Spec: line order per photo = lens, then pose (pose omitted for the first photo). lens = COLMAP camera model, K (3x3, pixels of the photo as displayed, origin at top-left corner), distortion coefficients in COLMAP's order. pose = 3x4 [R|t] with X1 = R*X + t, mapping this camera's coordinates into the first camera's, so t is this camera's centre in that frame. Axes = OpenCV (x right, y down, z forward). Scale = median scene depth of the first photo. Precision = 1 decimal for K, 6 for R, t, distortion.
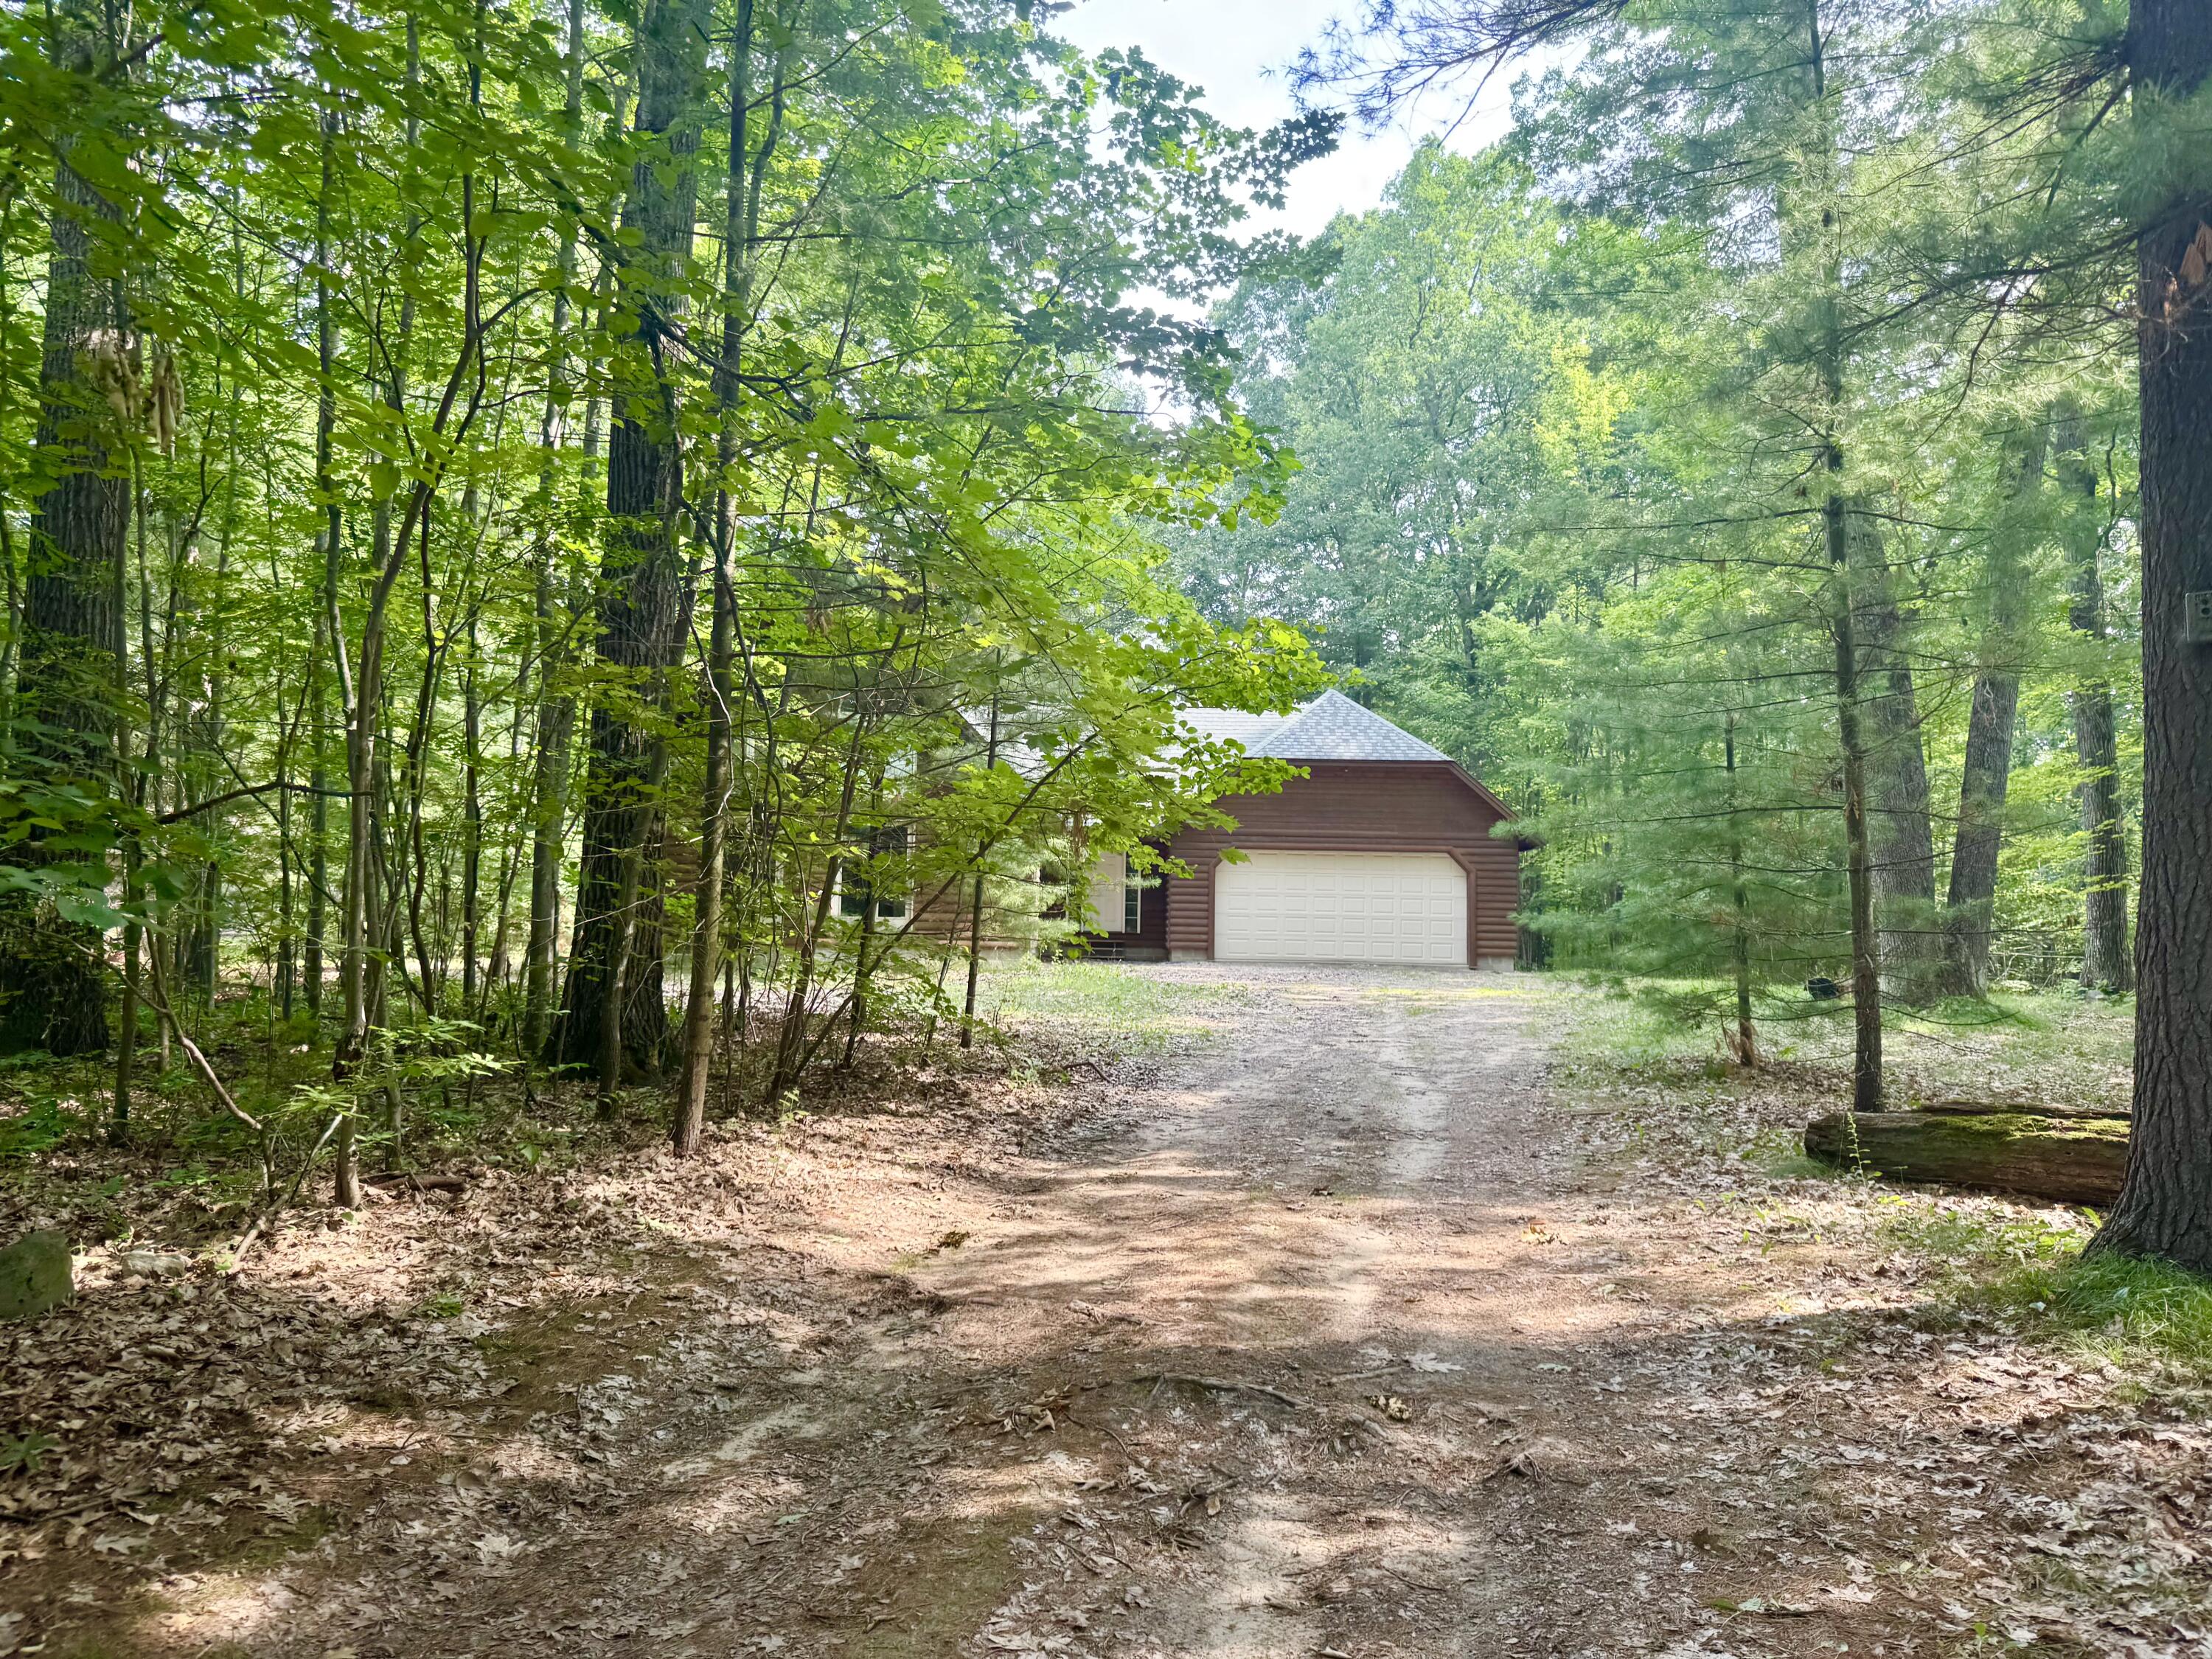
lens RADIAL K [[1551.7, 0, 1090.5], [0, 1551.7, 845.8], [0, 0, 1]] dist [0.075993, -0.018714]
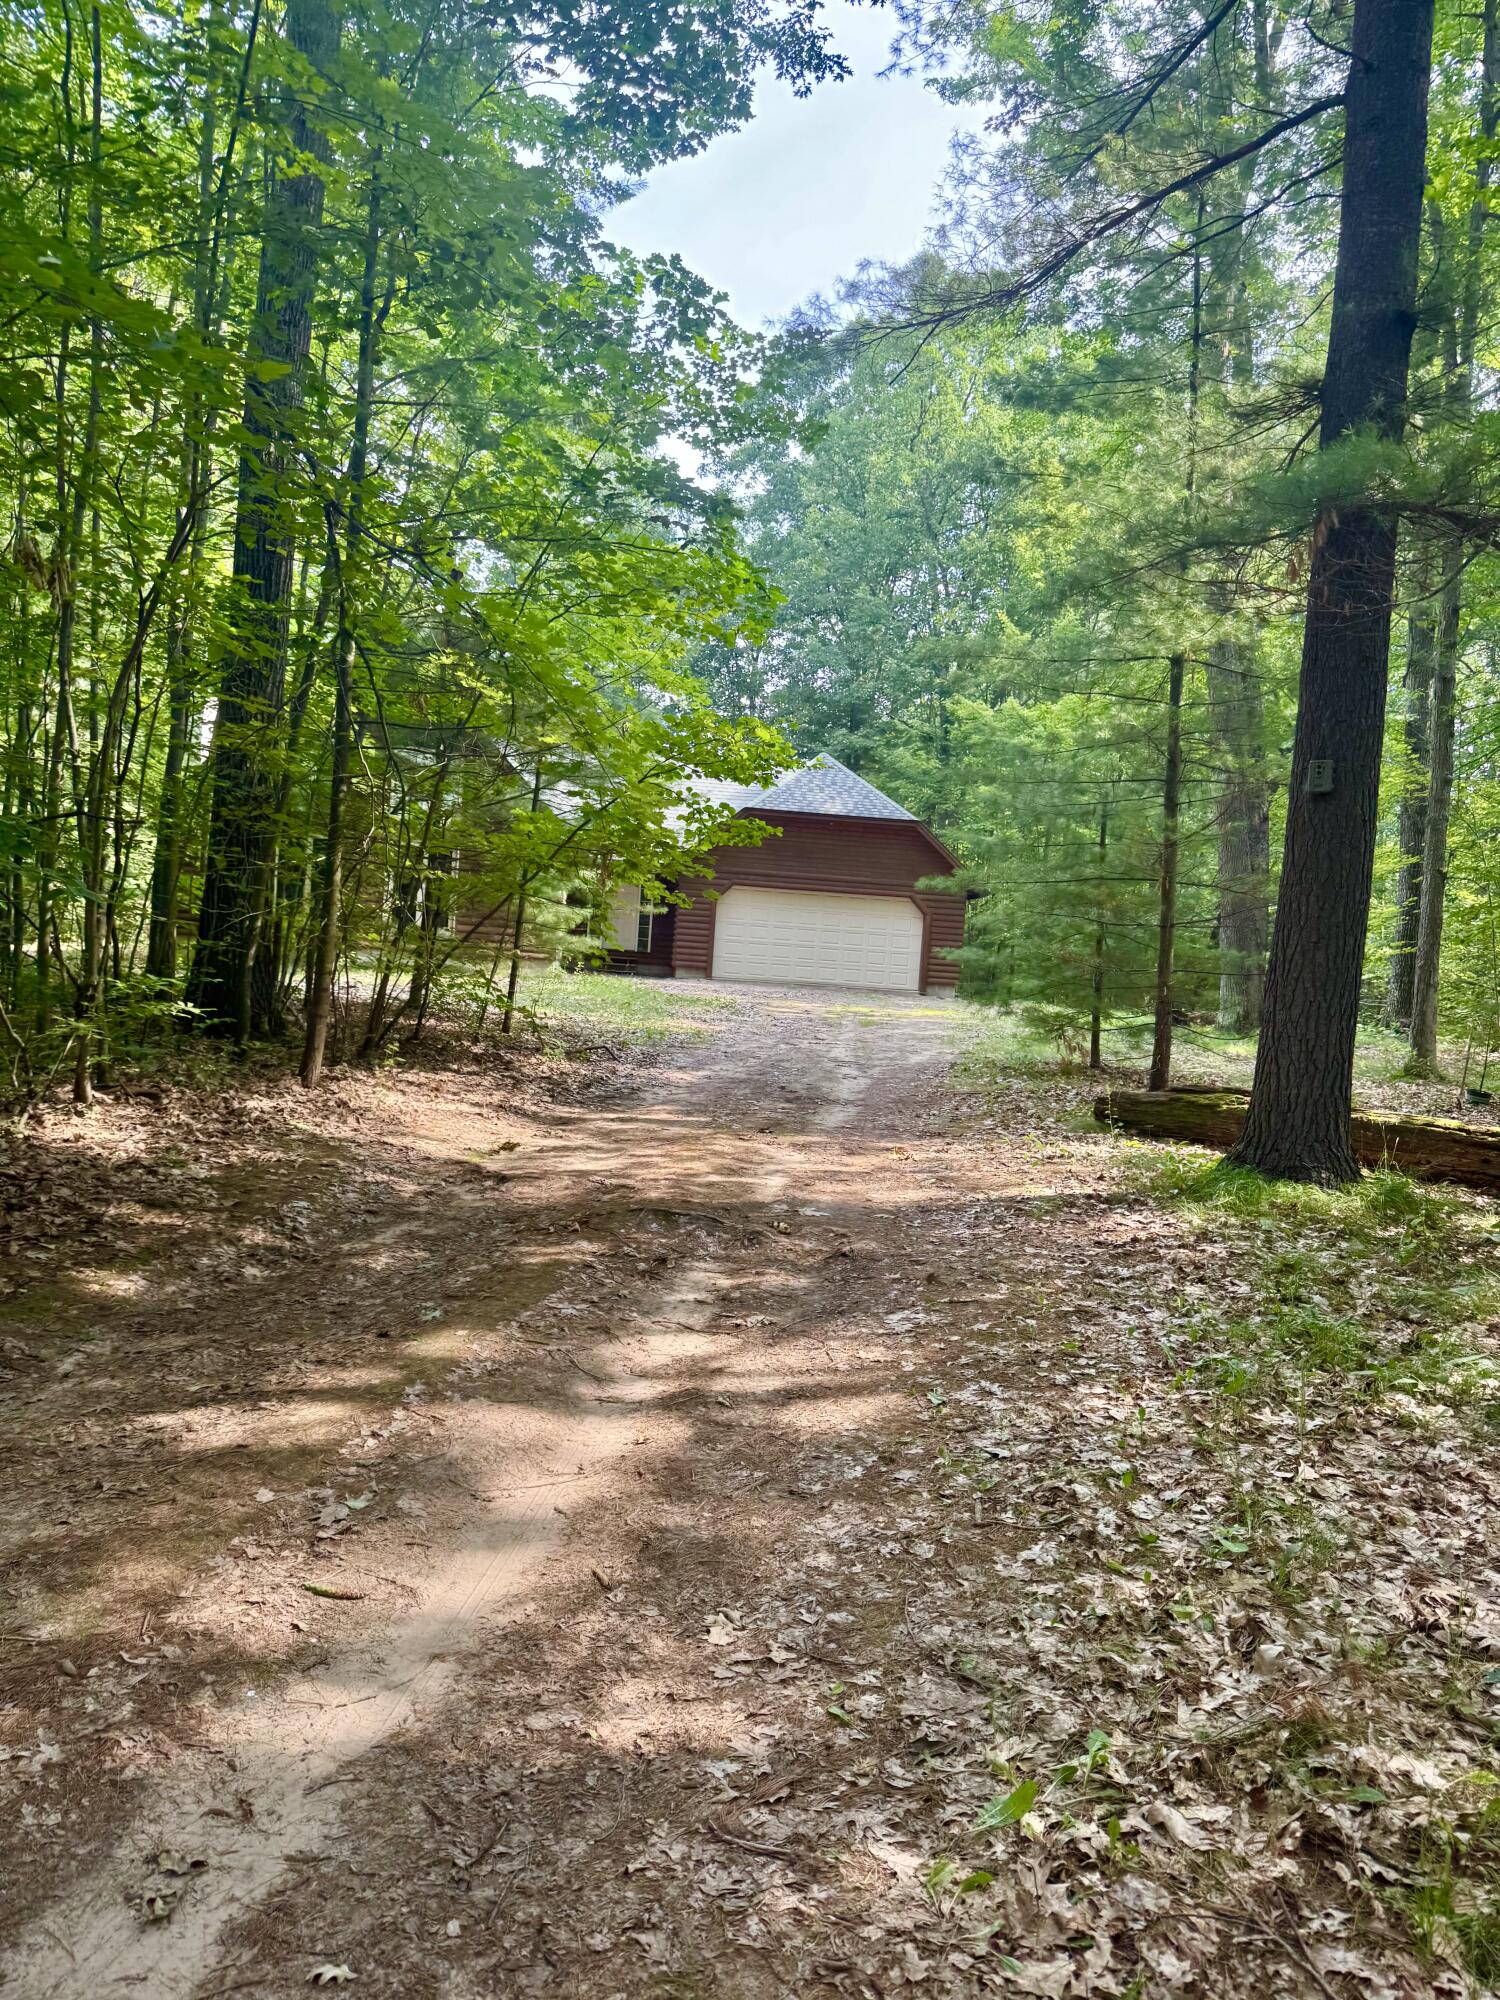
lens RADIAL K [[1403.0, 0, 751.7], [0, 1403.0, 1004.9], [0, 0, 1]] dist [0.075993, -0.018714]
pose [[0.993421, 0.046357, 0.104719, -0.004294], [-0.055654, 0.994593, 0.087675, -0.005515], [-0.100089, -0.092927, 0.990630, -0.230933]]
